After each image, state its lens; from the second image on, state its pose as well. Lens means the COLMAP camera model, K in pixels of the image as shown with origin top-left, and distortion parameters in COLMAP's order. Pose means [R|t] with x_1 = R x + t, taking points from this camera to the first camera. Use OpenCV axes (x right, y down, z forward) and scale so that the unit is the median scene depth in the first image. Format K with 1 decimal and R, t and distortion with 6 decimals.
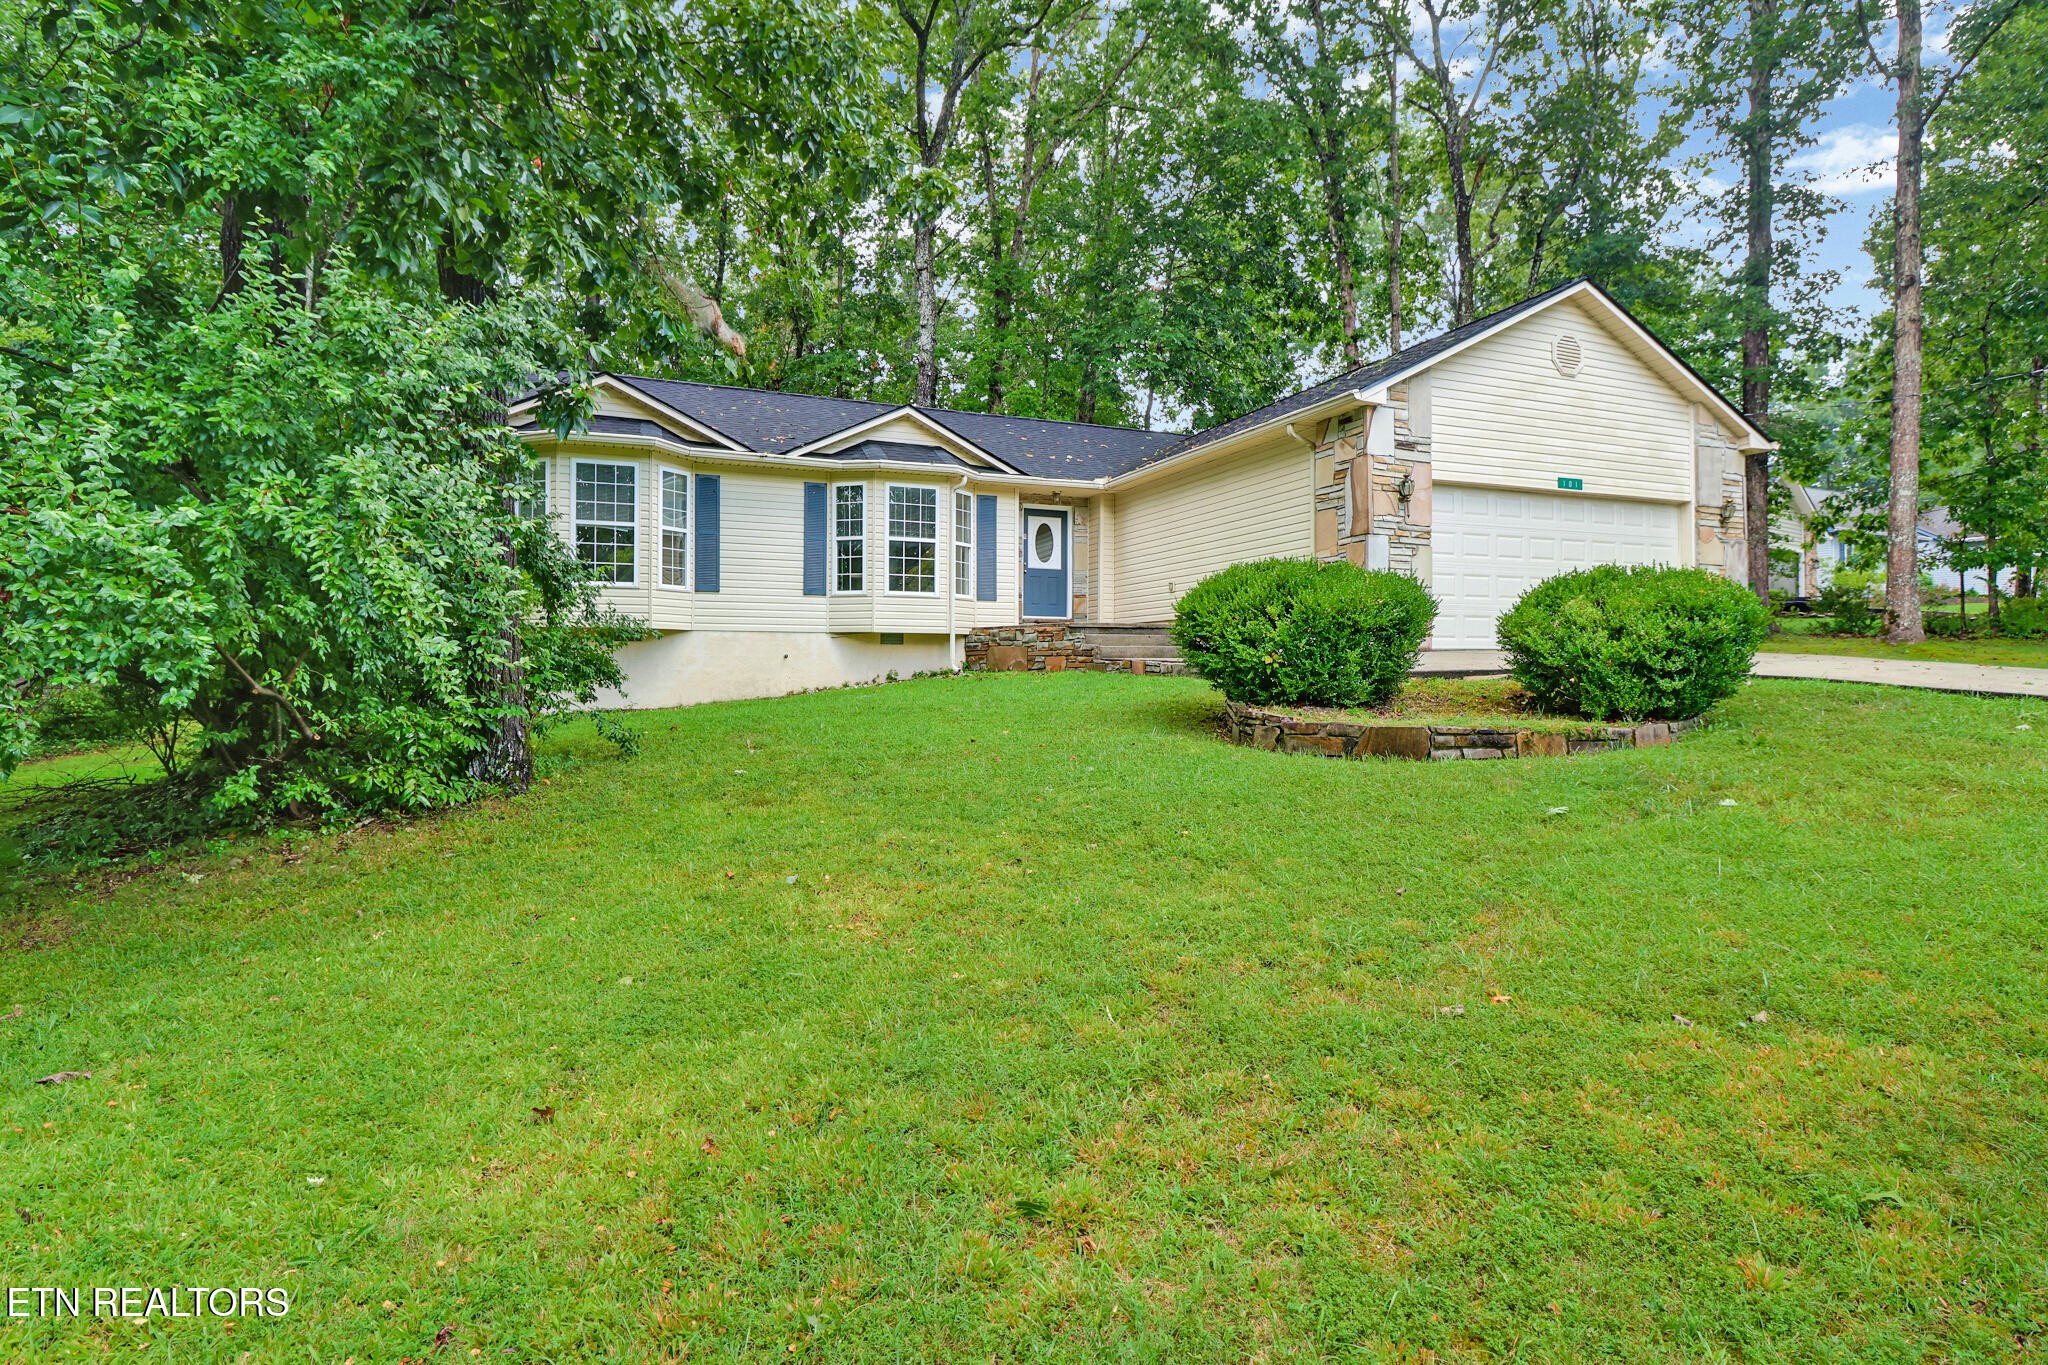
lens RADIAL K [[954.3, 0, 1038.3], [0, 954.3, 653.9], [0, 0, 1]] dist [0.010206, -0.011663]
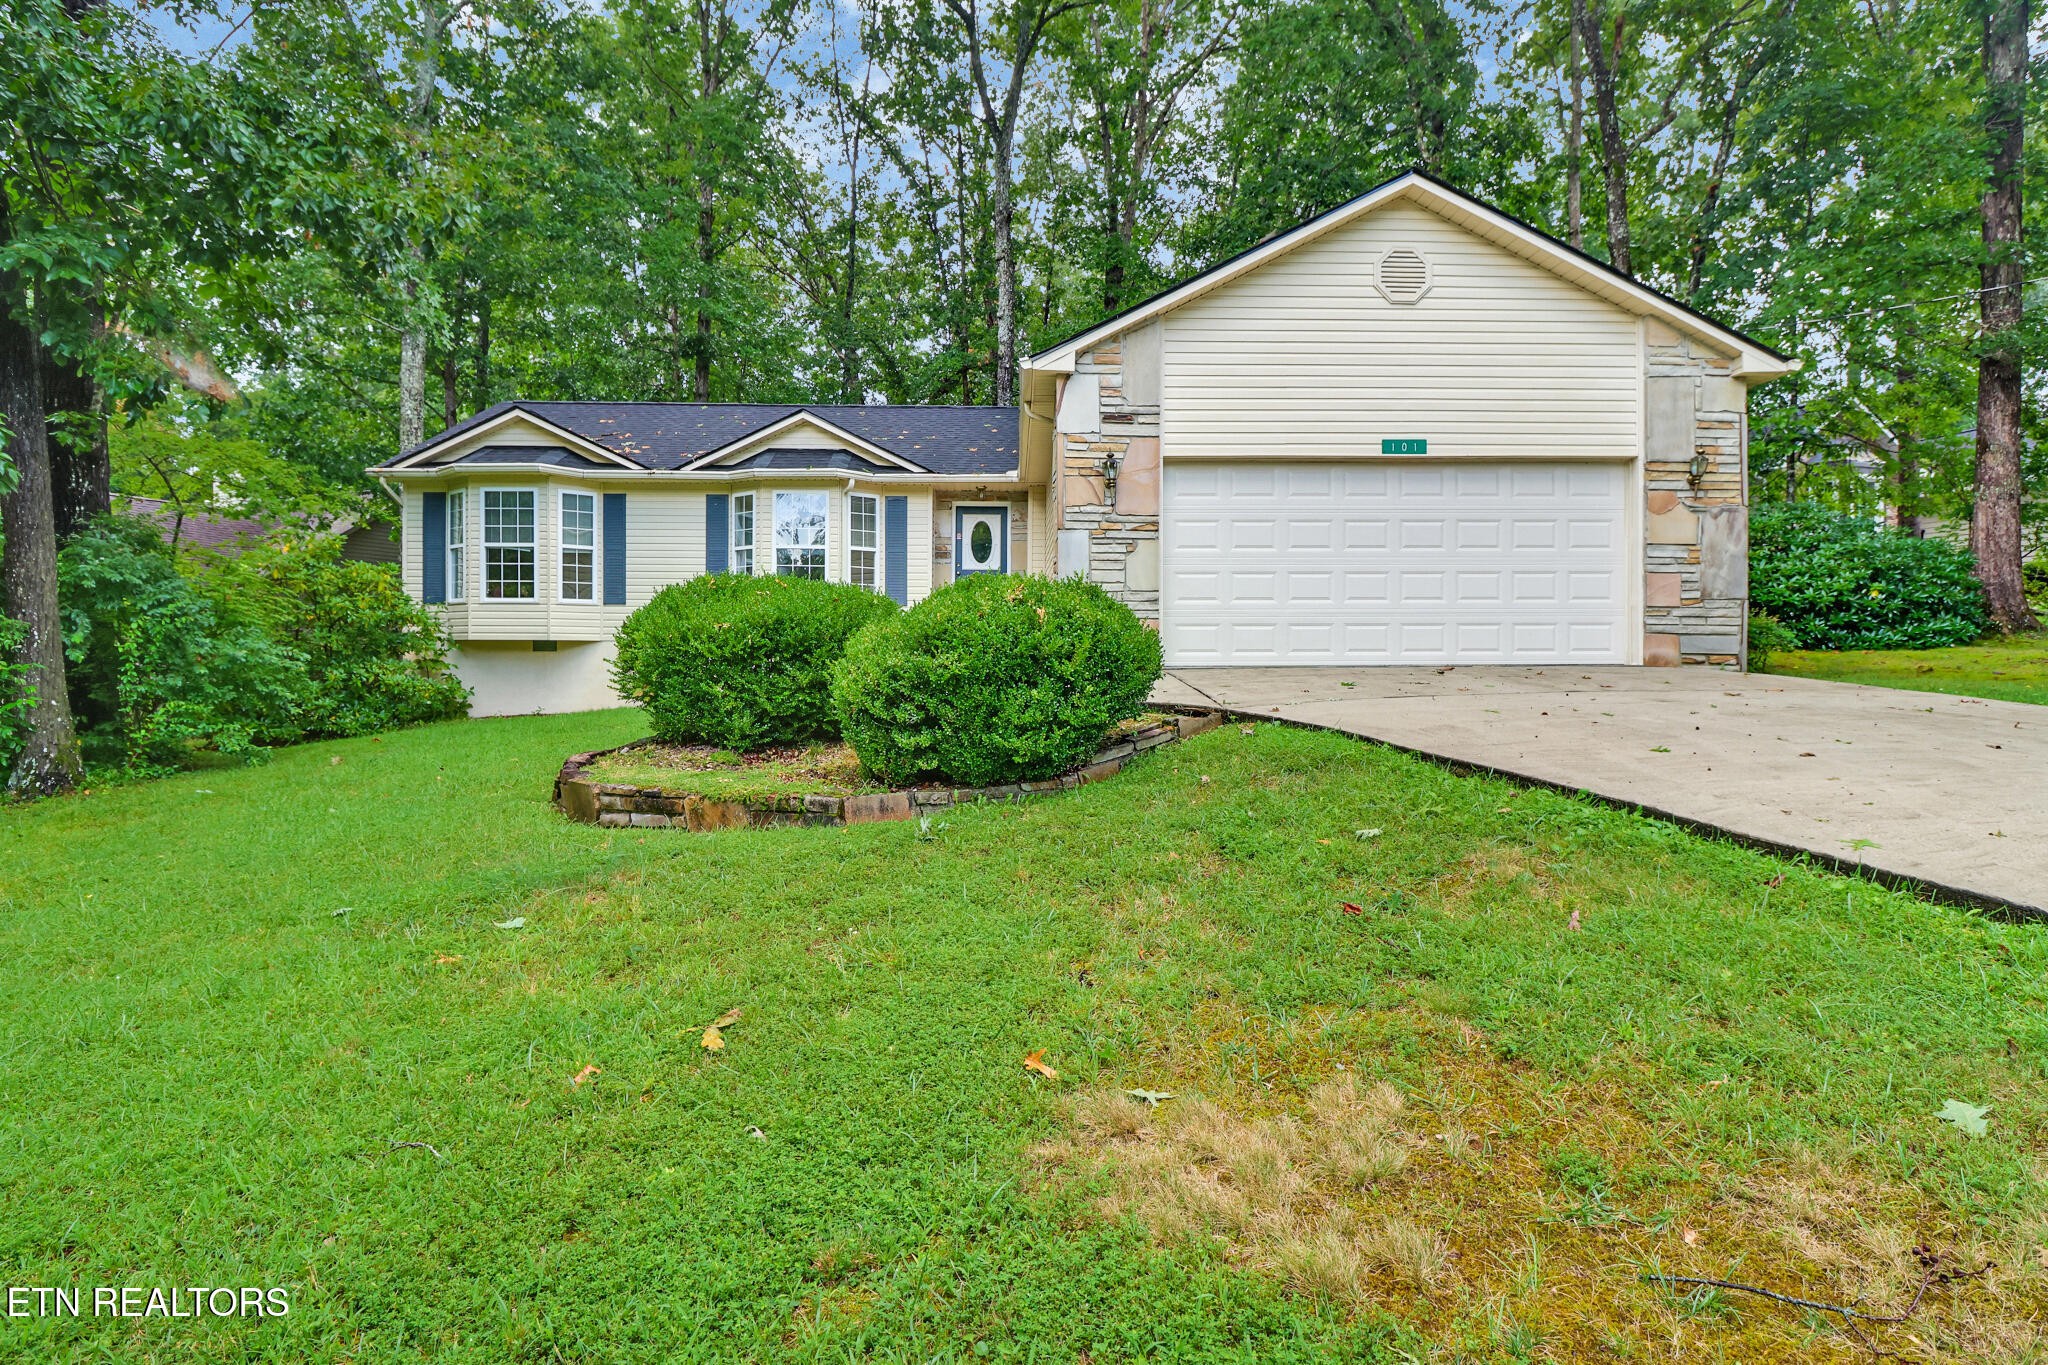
lens RADIAL K [[979.9, 0, 1025.6], [0, 979.9, 637.9], [0, 0, 1]] dist [0.003814, -0.000081]
pose [[0.934875, -0.004450, -0.354950, 0.451912], [0.001799, 0.999968, -0.007798, -0.018295], [0.354973, 0.006652, 0.934853, 0.144597]]
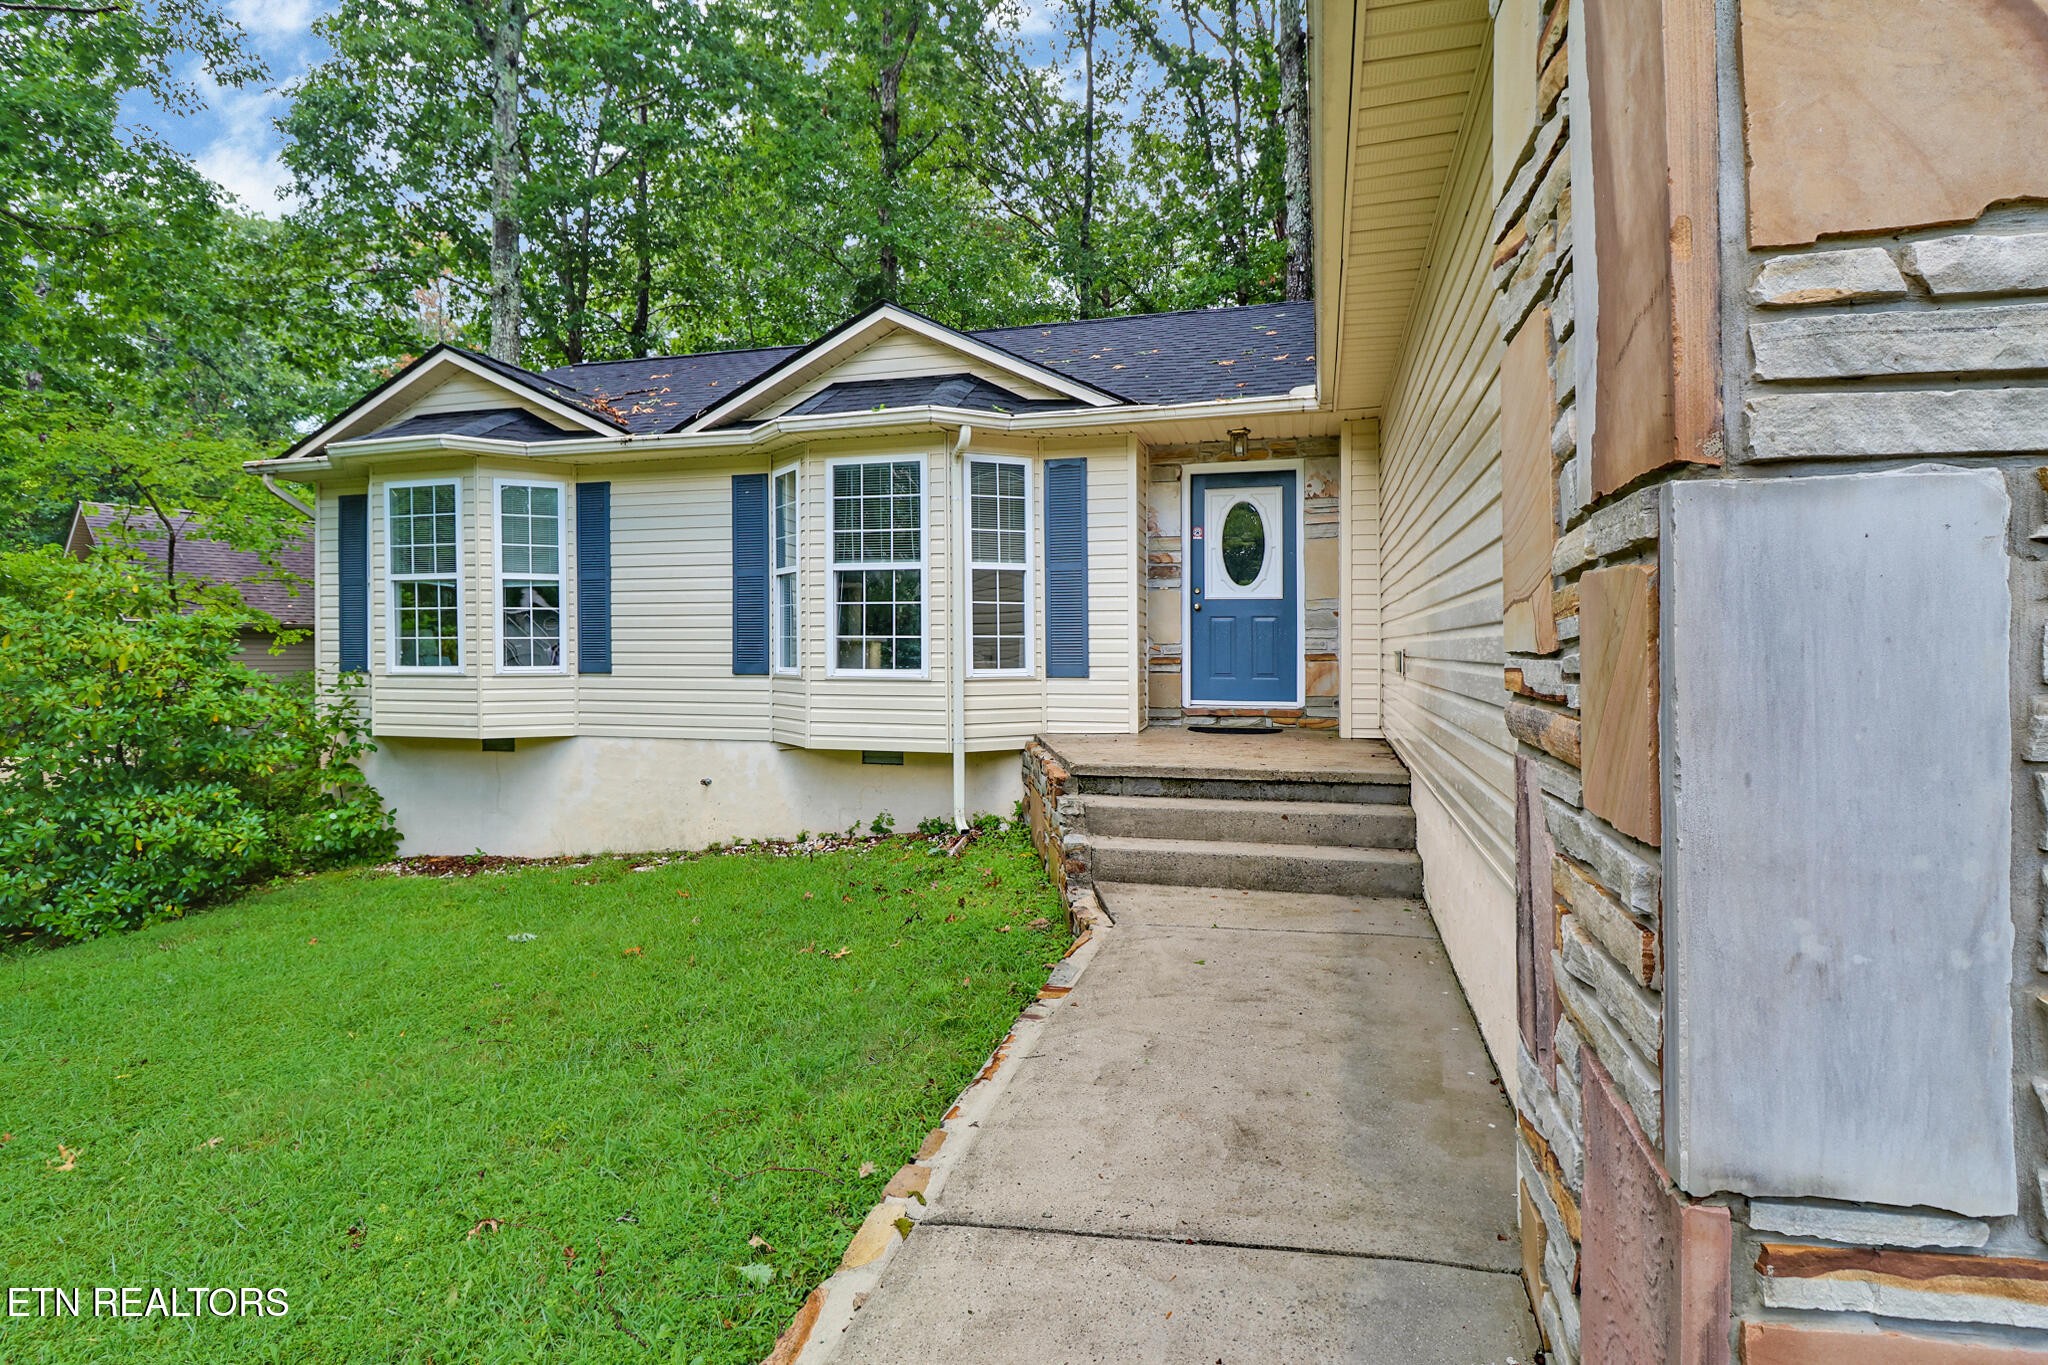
lens RADIAL K [[993.6, 0, 1027.9], [0, 993.6, 638.9], [0, 0, 1]] dist [0.003017, -0.013600]
pose [[0.790777, -0.008630, -0.612043, 0.257108], [0.007091, 0.999963, -0.004938, -0.080163], [0.612063, -0.000434, 0.790809, 0.650321]]
